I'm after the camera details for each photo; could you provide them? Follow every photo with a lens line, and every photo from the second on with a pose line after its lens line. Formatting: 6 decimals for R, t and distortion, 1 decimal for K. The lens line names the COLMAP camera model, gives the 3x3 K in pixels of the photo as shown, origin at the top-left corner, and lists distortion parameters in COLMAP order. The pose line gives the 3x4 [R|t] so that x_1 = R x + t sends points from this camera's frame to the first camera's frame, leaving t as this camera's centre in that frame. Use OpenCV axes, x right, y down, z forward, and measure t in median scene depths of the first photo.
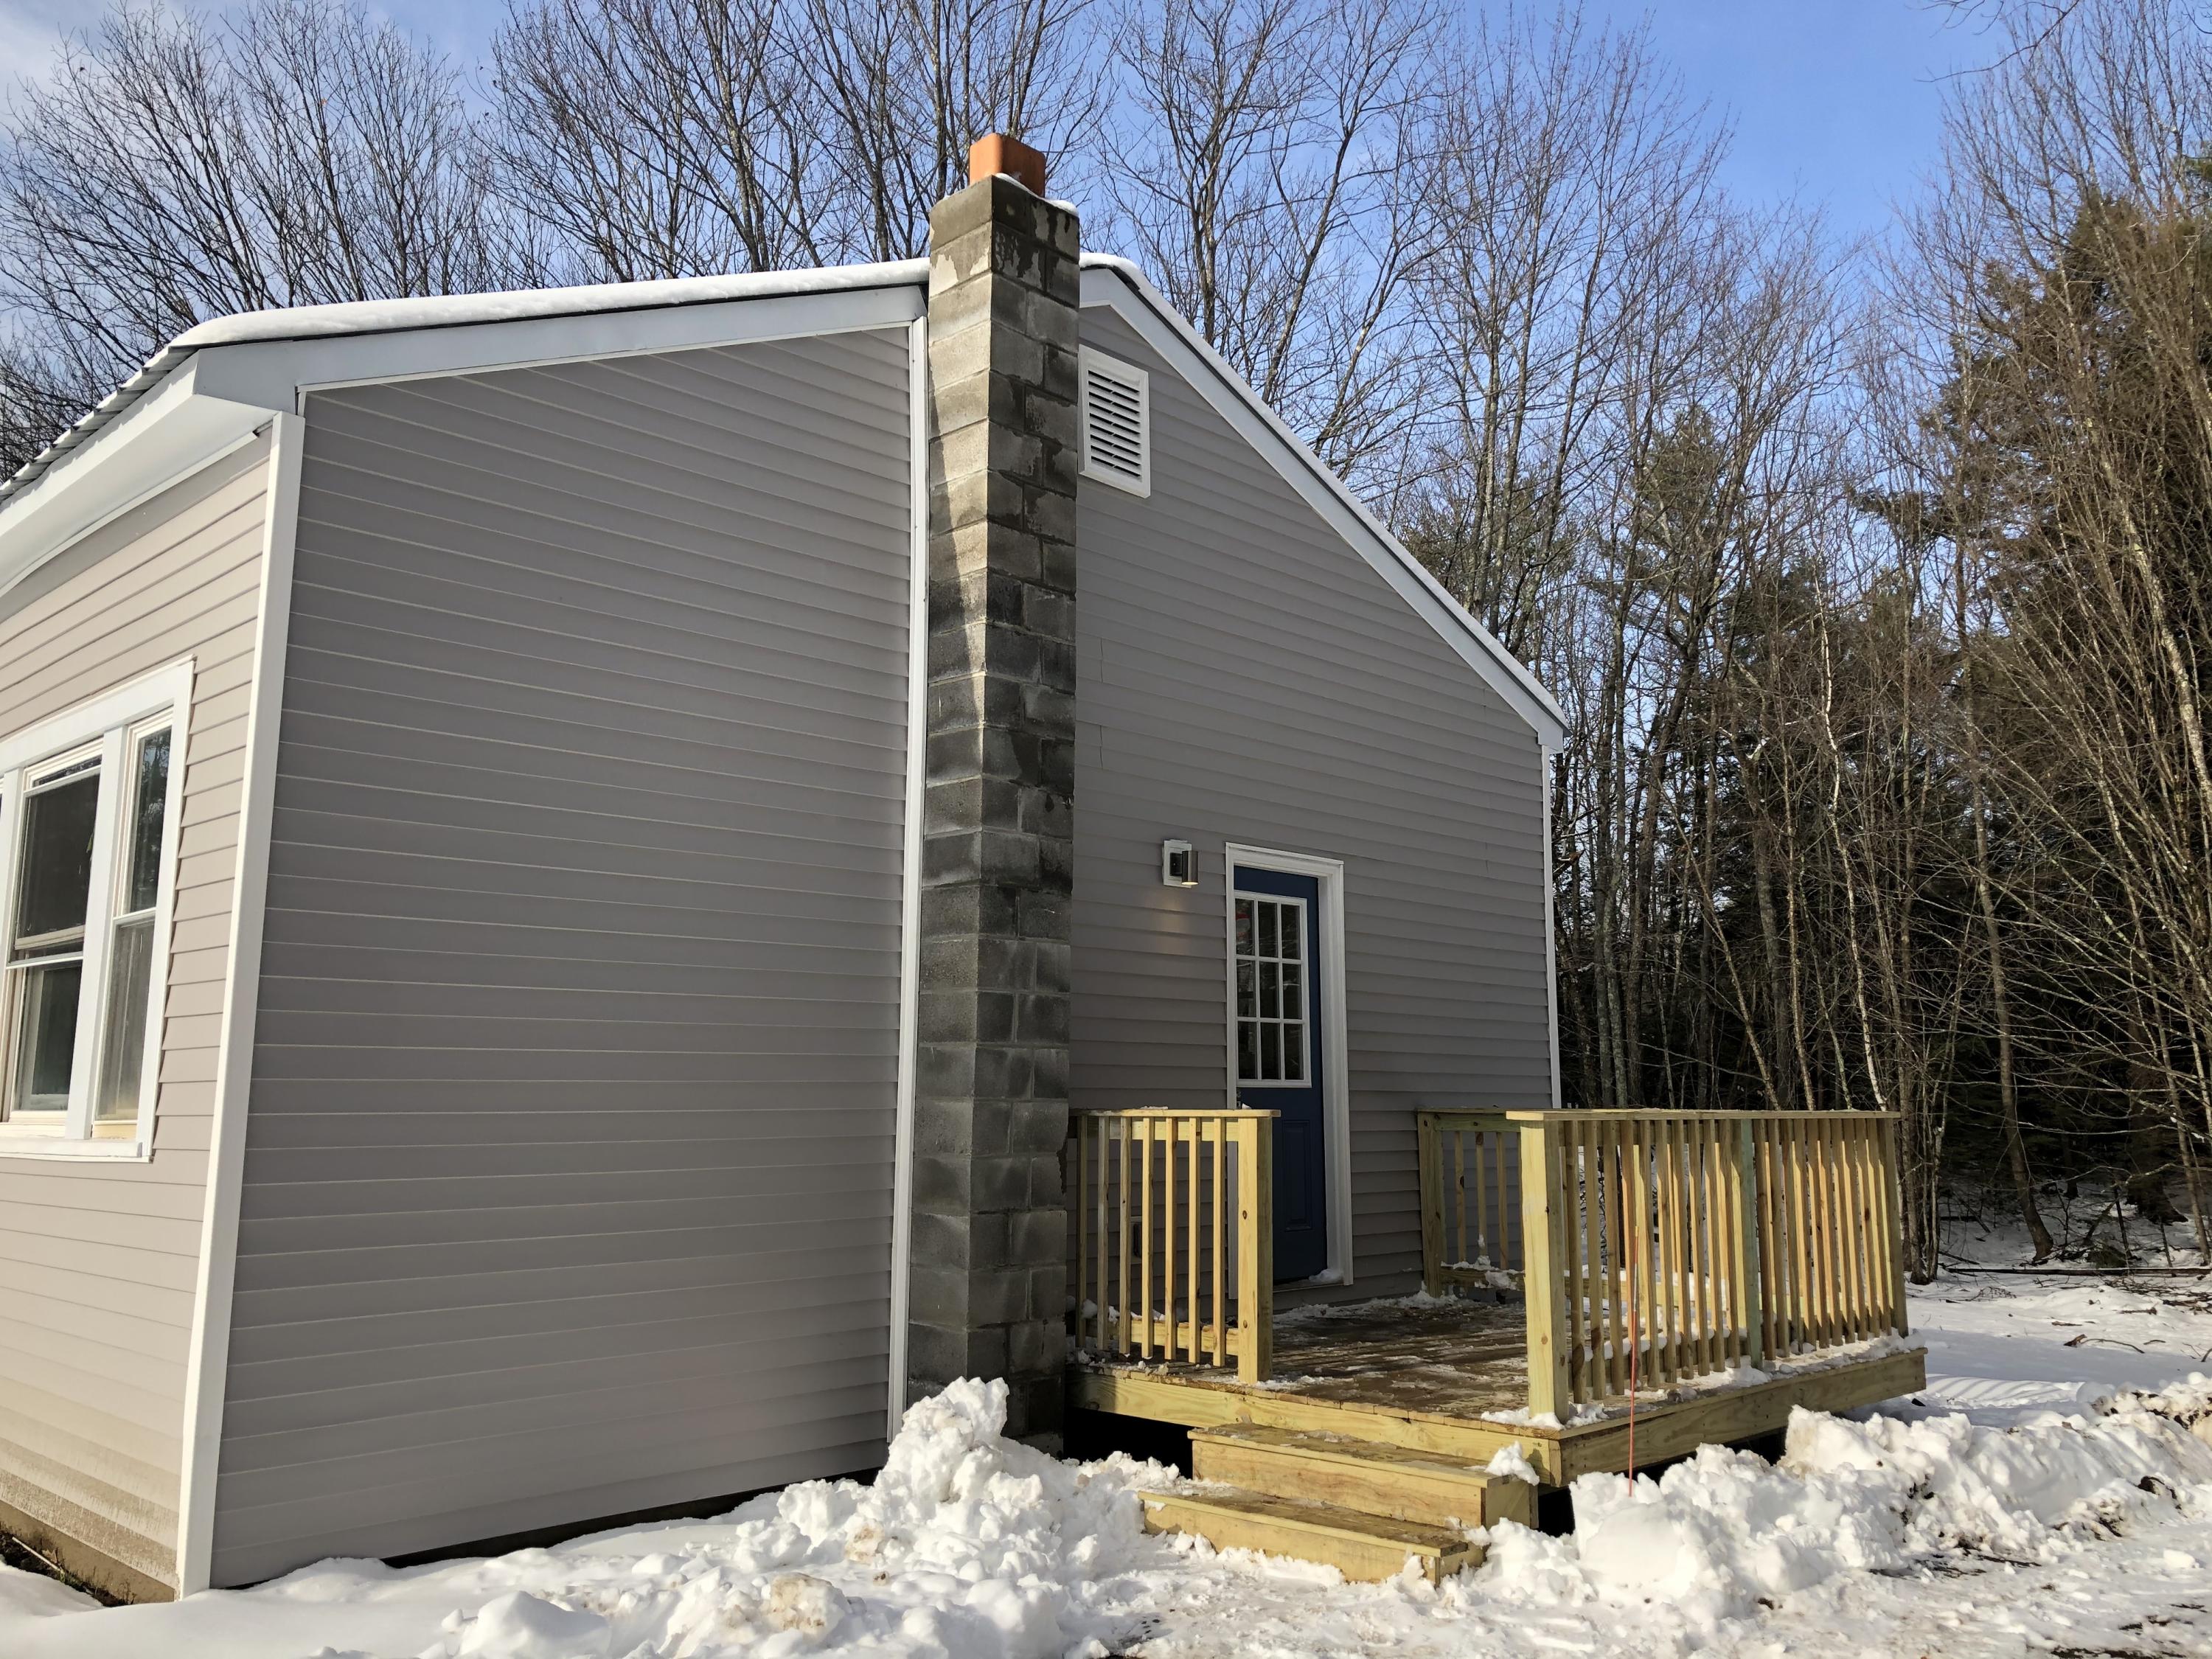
lens RADIAL K [[1795.4, 0, 1104.5], [0, 1795.4, 828.1], [0, 0, 1]] dist [0.037391, -0.021167]
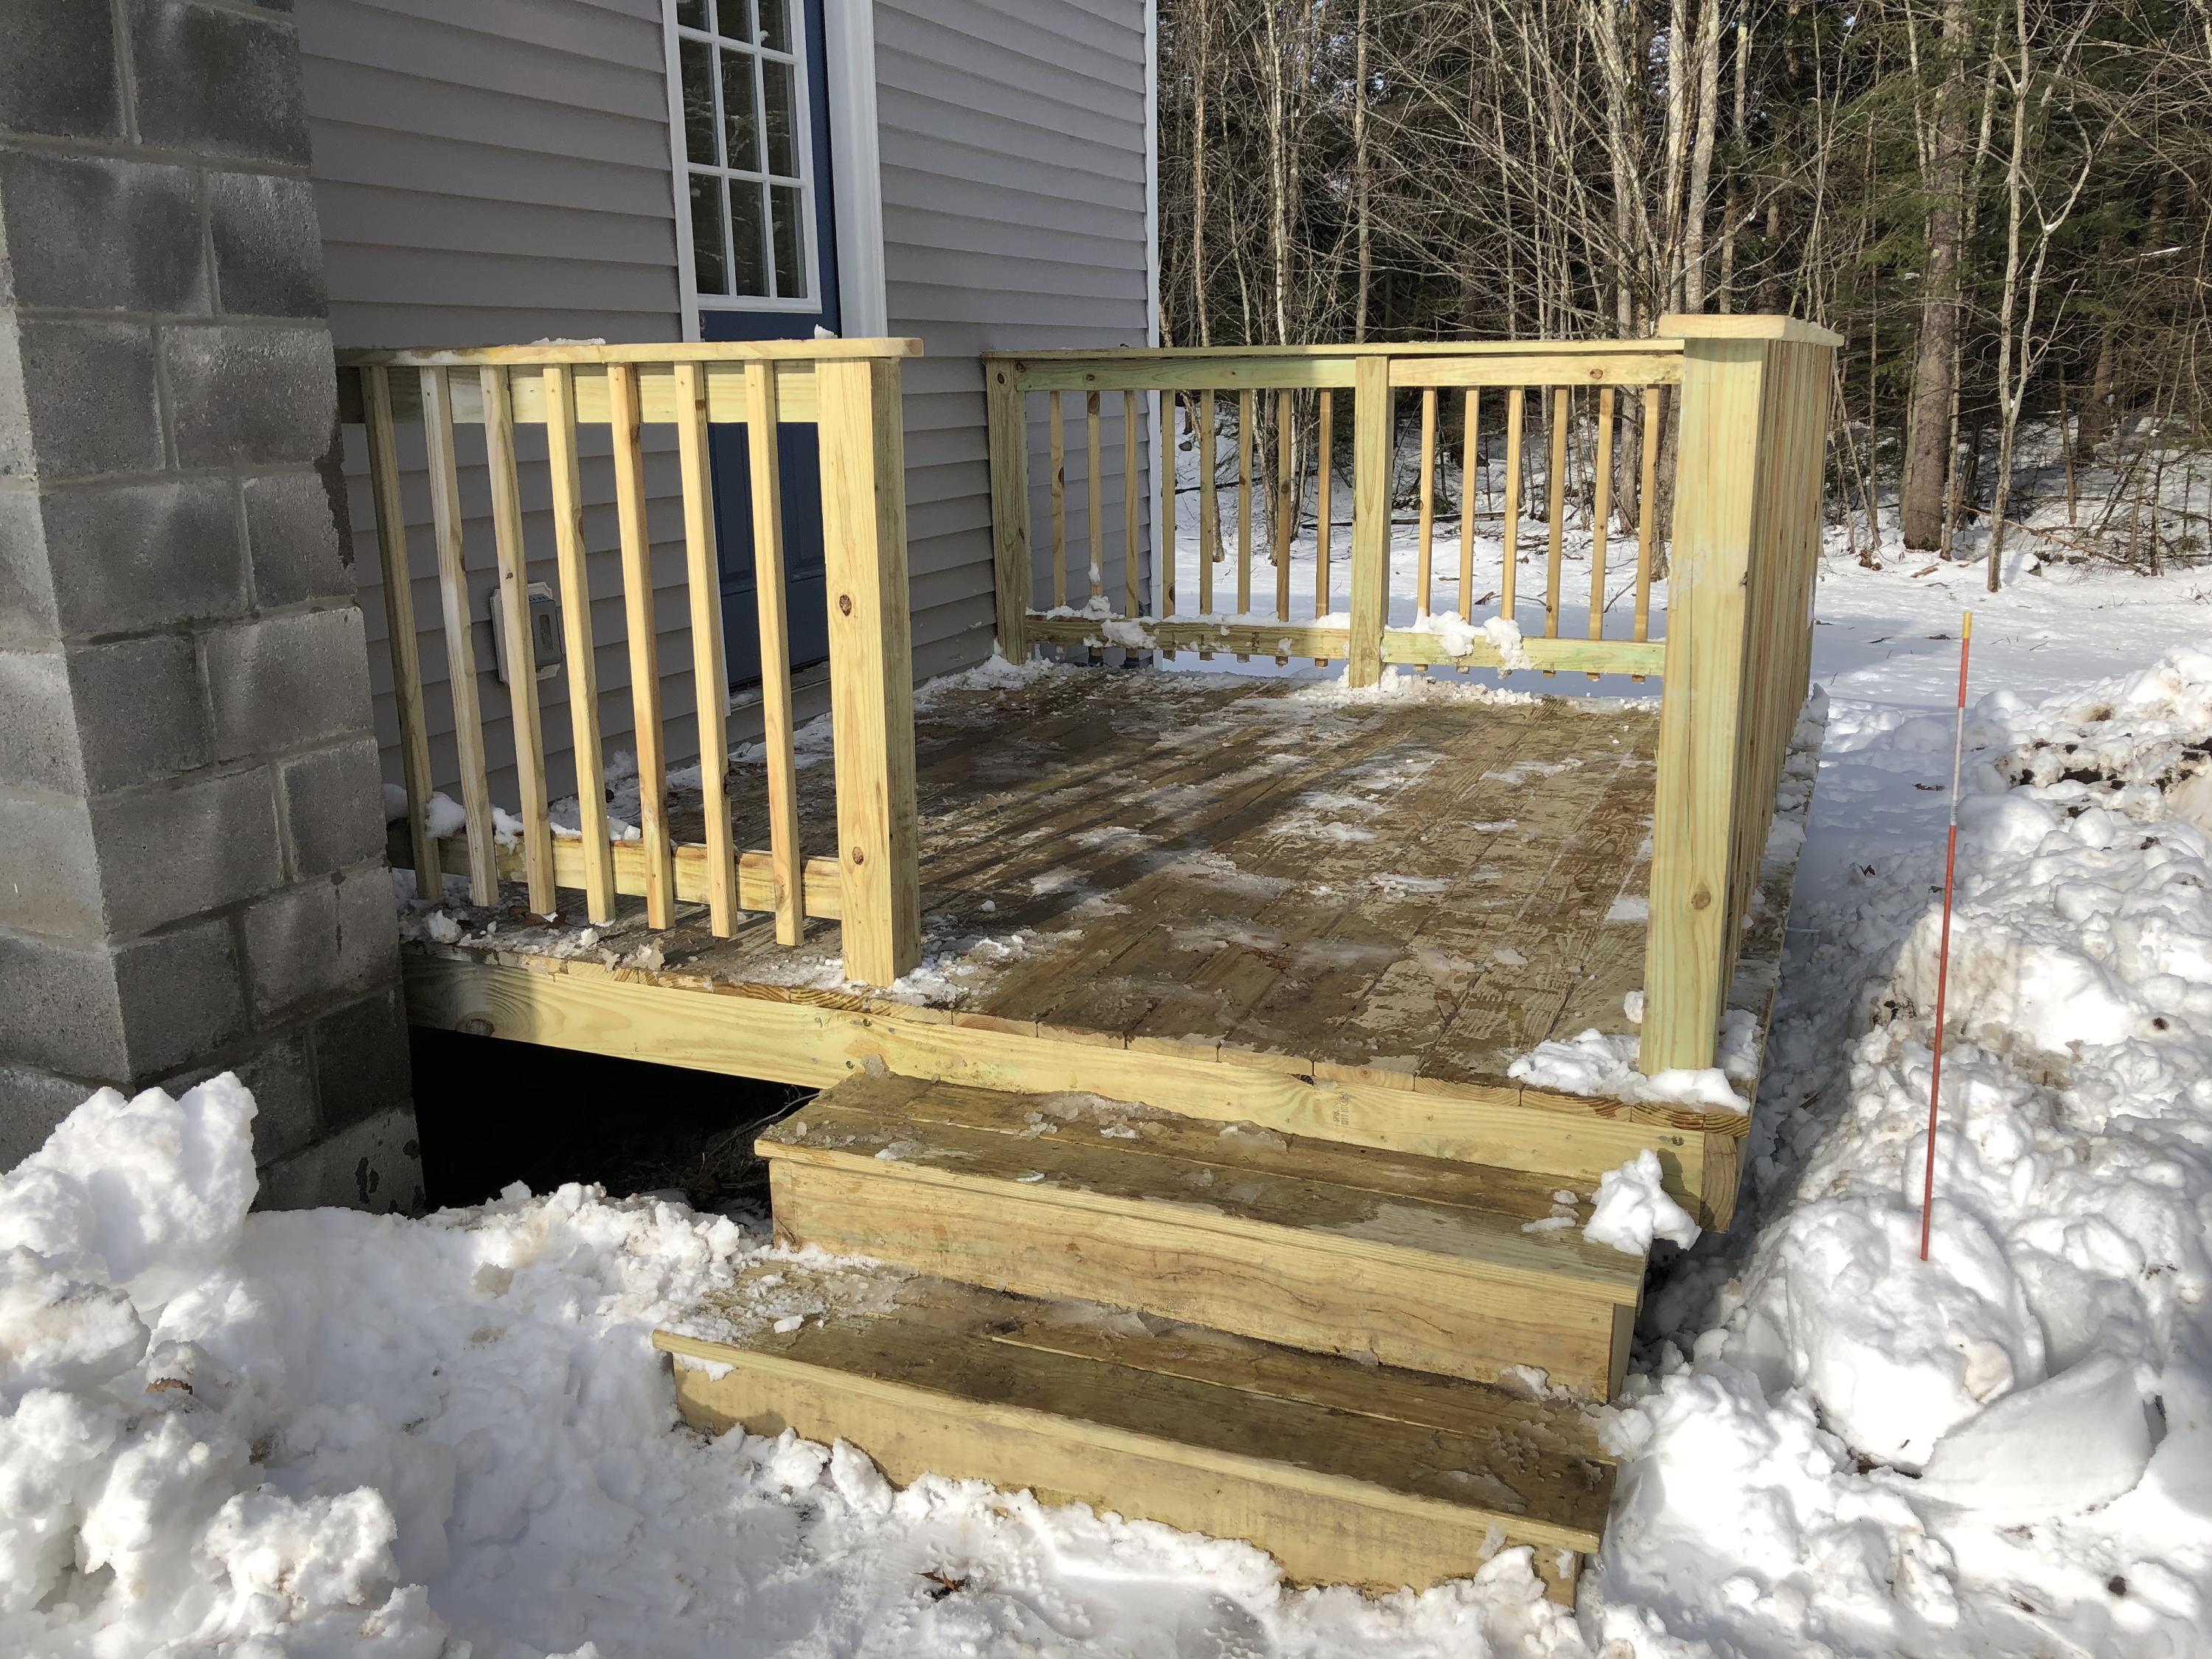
lens RADIAL K [[1795.4, 0, 1137.9], [0, 1795.4, 809.5], [0, 0, 1]] dist [0.037391, -0.021167]
pose [[0.924749, -0.105156, 0.365763, -0.013536], [-0.042314, 0.926703, 0.373405, 0.099784], [-0.378219, -0.360783, 0.852517, 0.589919]]
